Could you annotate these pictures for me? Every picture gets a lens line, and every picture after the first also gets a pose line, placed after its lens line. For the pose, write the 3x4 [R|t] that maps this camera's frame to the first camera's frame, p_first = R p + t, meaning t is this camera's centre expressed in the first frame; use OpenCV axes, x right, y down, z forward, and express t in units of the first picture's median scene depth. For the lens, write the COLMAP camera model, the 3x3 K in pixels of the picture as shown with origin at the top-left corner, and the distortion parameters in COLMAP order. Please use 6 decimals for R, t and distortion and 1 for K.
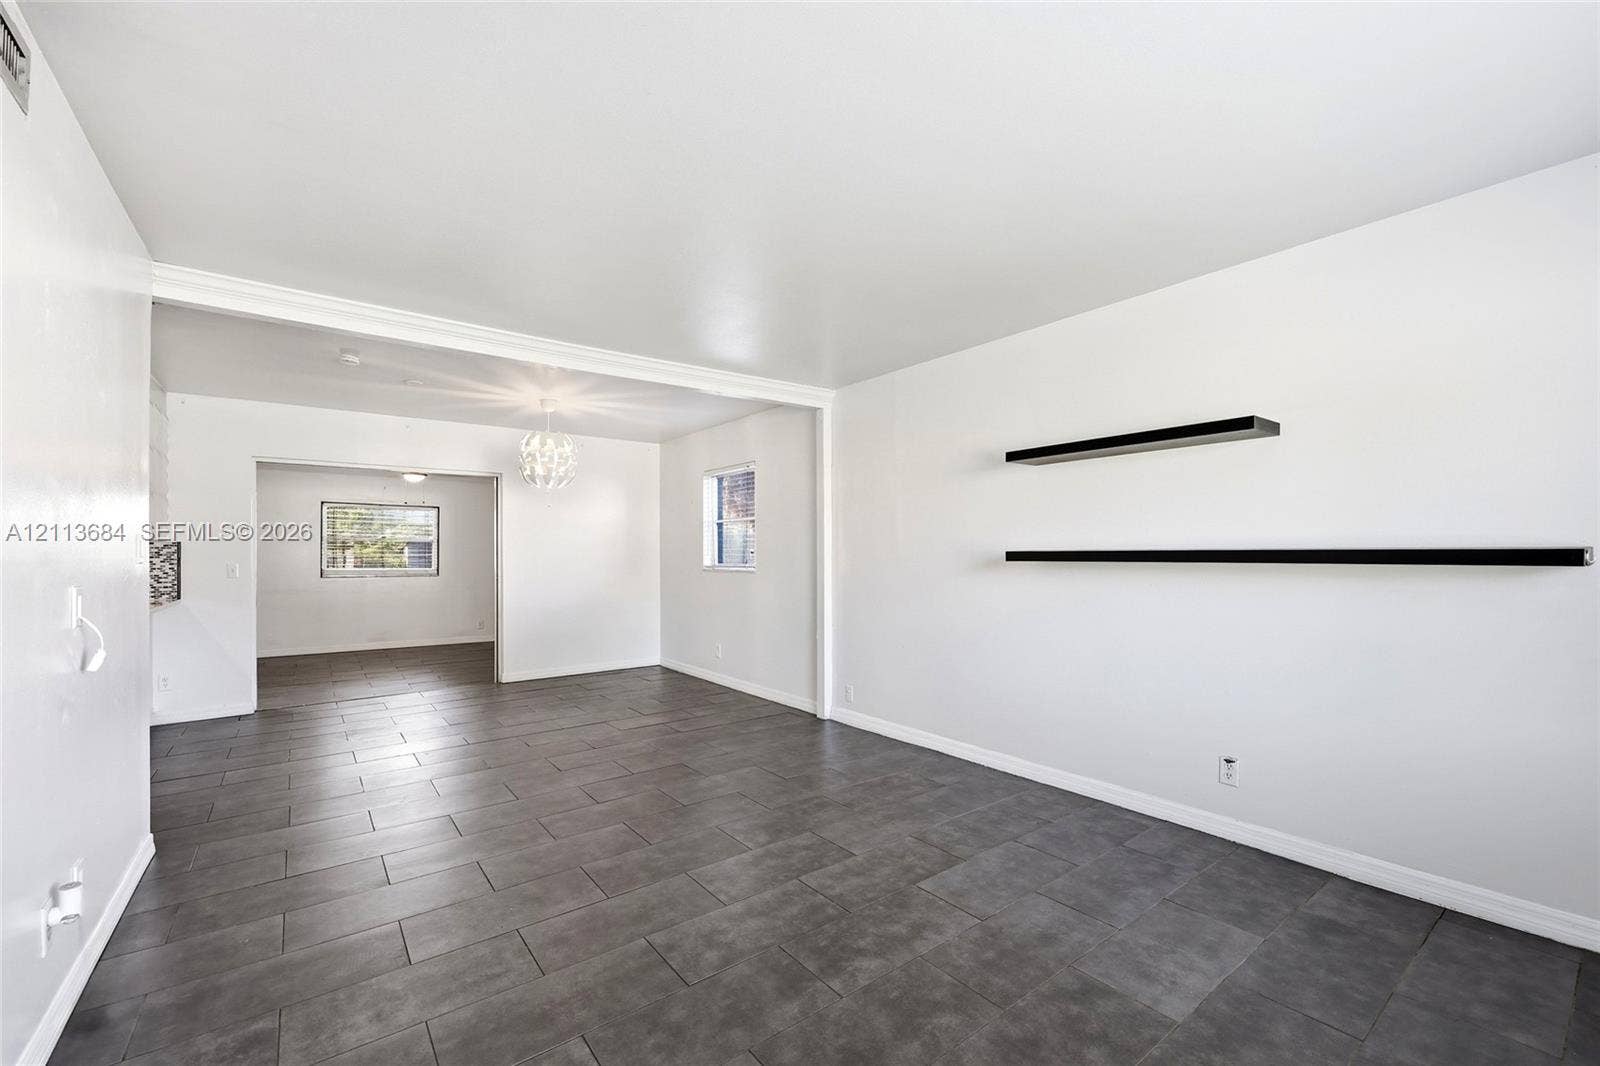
lens RADIAL K [[657.6, 0, 799.2], [0, 657.6, 572.8], [0, 0, 1]] dist [0.000909, 0.000000]
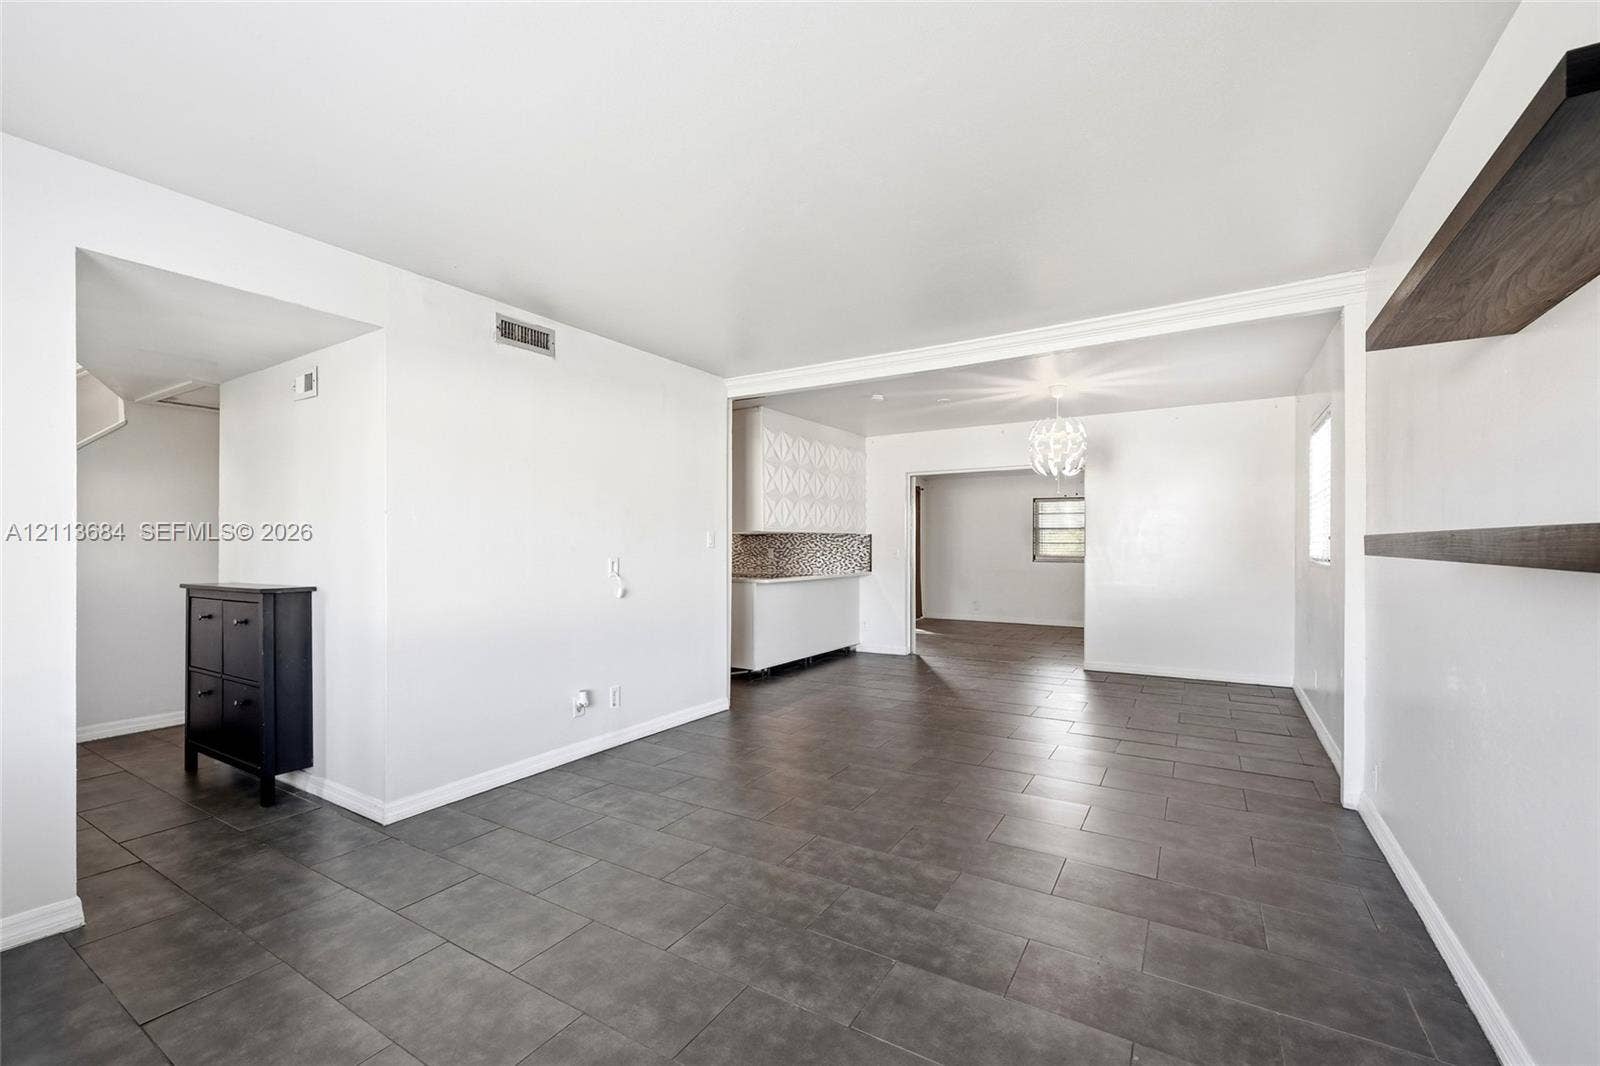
lens RADIAL K [[662.2, 0, 800.0], [0, 662.2, 533.0], [0, 0, 1]] dist [0.000285, 0.000108]
pose [[0.360703, -0.017973, -0.932508, 0.733346], [-0.024348, 0.999292, -0.028678, -0.003312], [0.932363, 0.033049, 0.360010, 0.503490]]
